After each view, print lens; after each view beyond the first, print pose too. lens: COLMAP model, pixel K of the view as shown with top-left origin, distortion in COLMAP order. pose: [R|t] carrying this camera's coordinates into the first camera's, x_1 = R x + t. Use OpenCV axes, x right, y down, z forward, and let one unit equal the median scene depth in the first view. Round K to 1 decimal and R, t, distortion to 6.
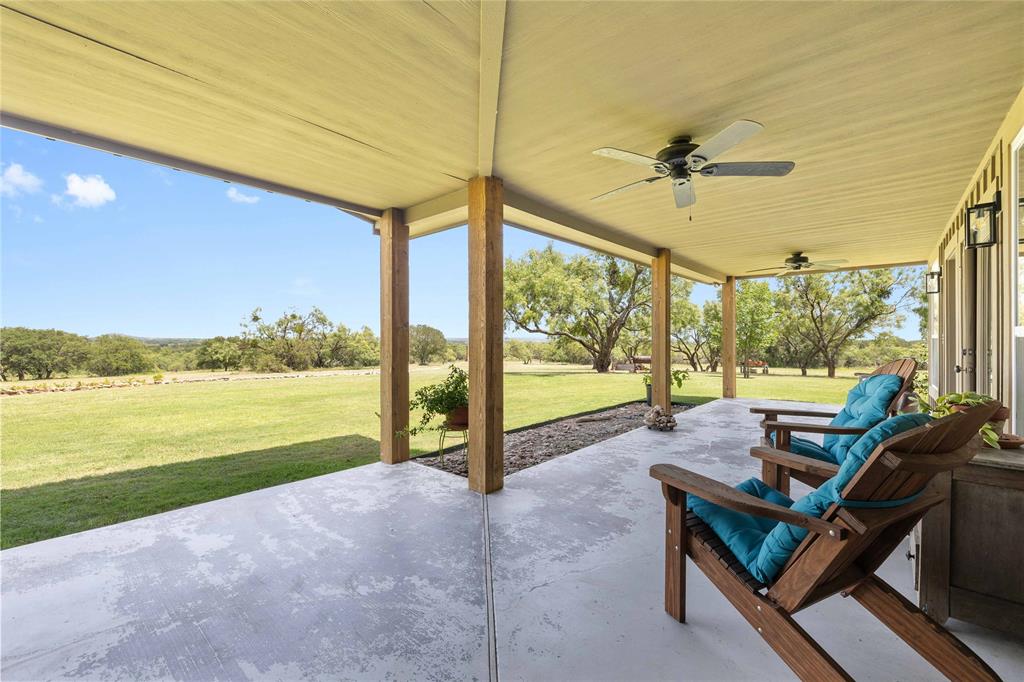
lens RADIAL K [[435.1, 0, 509.9], [0, 435.1, 340.0], [0, 0, 1]] dist [-0.000937, 0.000512]
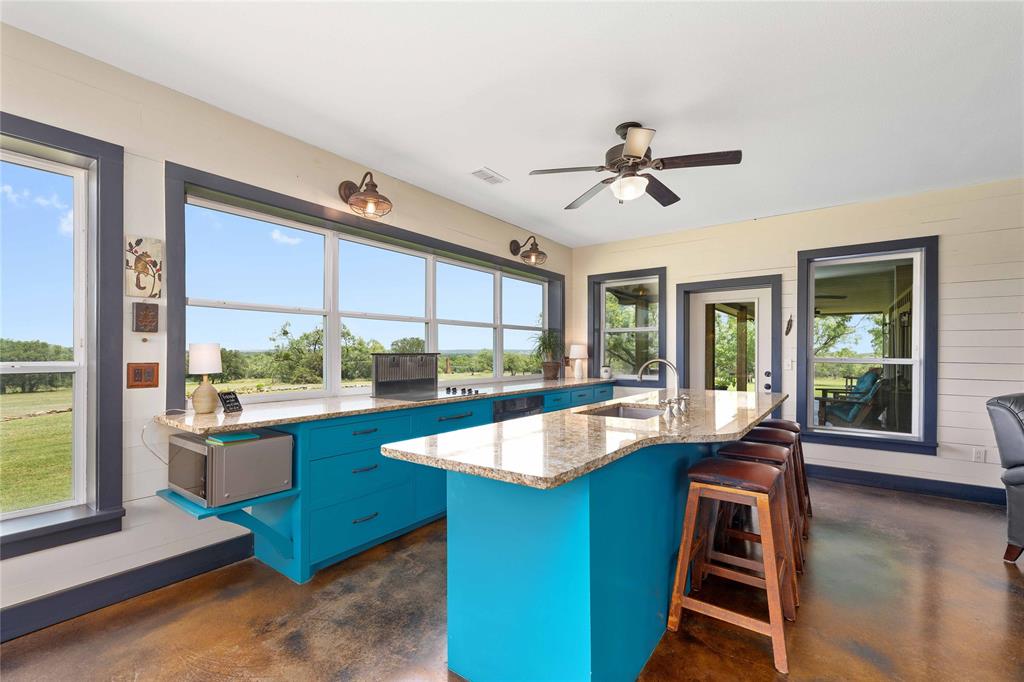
lens RADIAL K [[435.1, 0, 512.5], [0, 435.1, 352.0], [0, 0, 1]] dist [-0.000937, 0.000512]
pose [[0.997618, 0.001309, 0.068966, -0.112783], [-0.001289, 0.999999, -0.000330, -0.003365], [-0.068966, 0.000241, 0.997619, -0.111849]]
